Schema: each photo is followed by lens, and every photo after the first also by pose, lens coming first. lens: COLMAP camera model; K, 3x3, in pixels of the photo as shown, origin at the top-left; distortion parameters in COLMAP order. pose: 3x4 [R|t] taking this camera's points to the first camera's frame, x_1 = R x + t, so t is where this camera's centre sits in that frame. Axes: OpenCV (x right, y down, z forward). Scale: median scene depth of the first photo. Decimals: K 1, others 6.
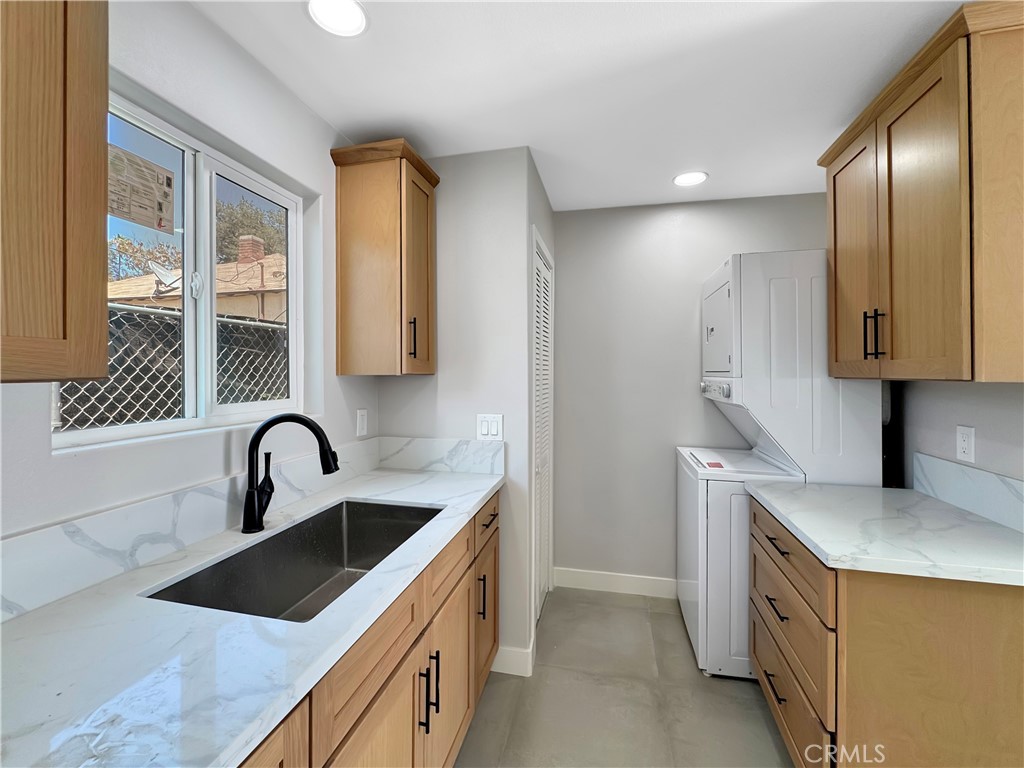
lens RADIAL K [[440.6, 0, 513.2], [0, 440.6, 371.3], [0, 0, 1]] dist [-0.001724, -0.000102]
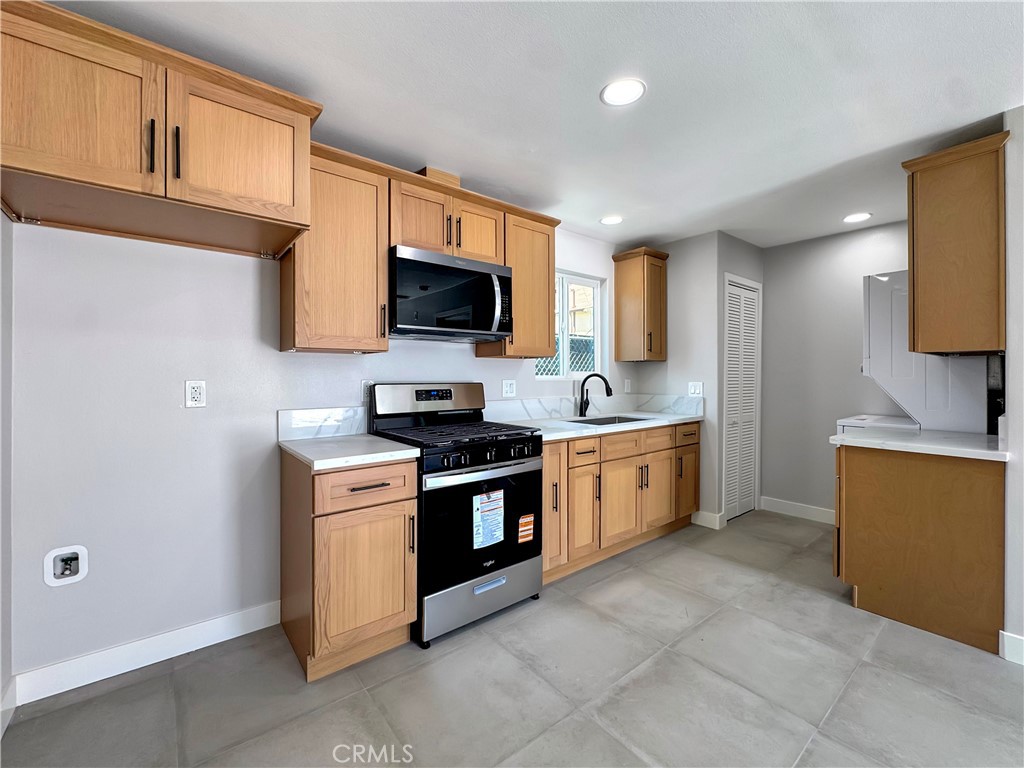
lens RADIAL K [[423.1, 0, 507.8], [0, 423.1, 379.7], [0, 0, 1]] dist [-0.001085, -0.000502]
pose [[0.785624, 0.007526, -0.618658, 0.465186], [0.001781, 0.999894, 0.014425, 0.068537], [0.618701, -0.012435, 0.785528, -0.939916]]
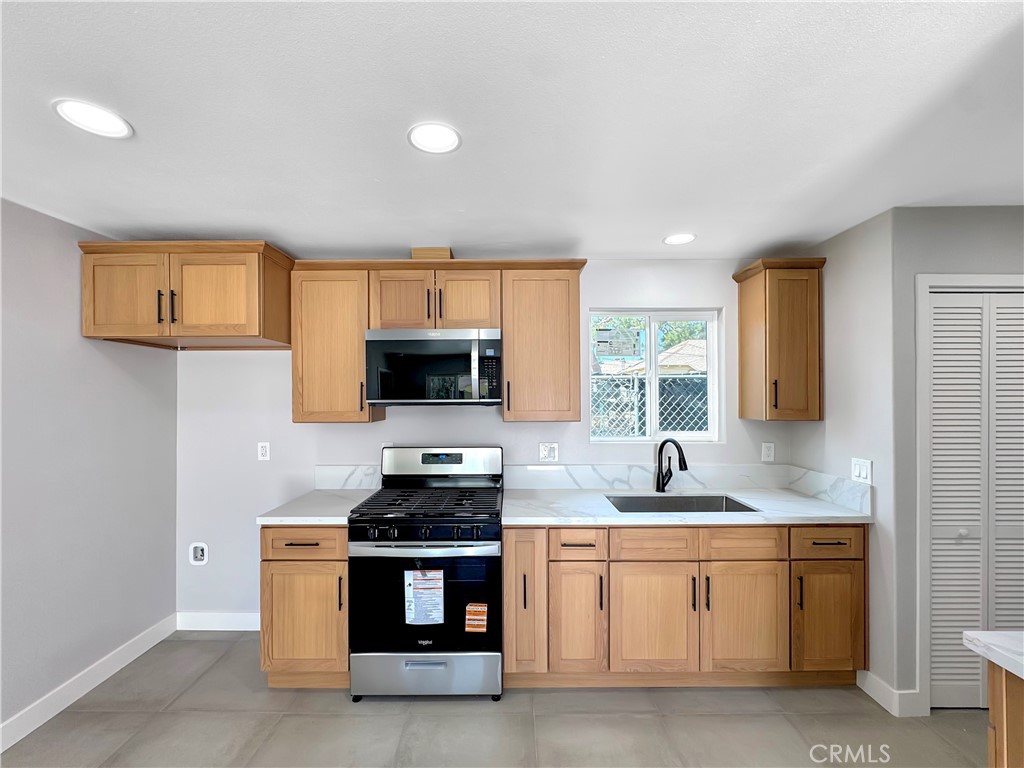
lens RADIAL K [[414.4, 0, 514.5], [0, 414.4, 397.4], [0, 0, 1]] dist [-0.001871, -0.000184]
pose [[0.240693, -0.000746, -0.970601, 0.842770], [0.002267, 0.999997, -0.000206, -0.067485], [0.970599, -0.002151, 0.240694, -0.117474]]
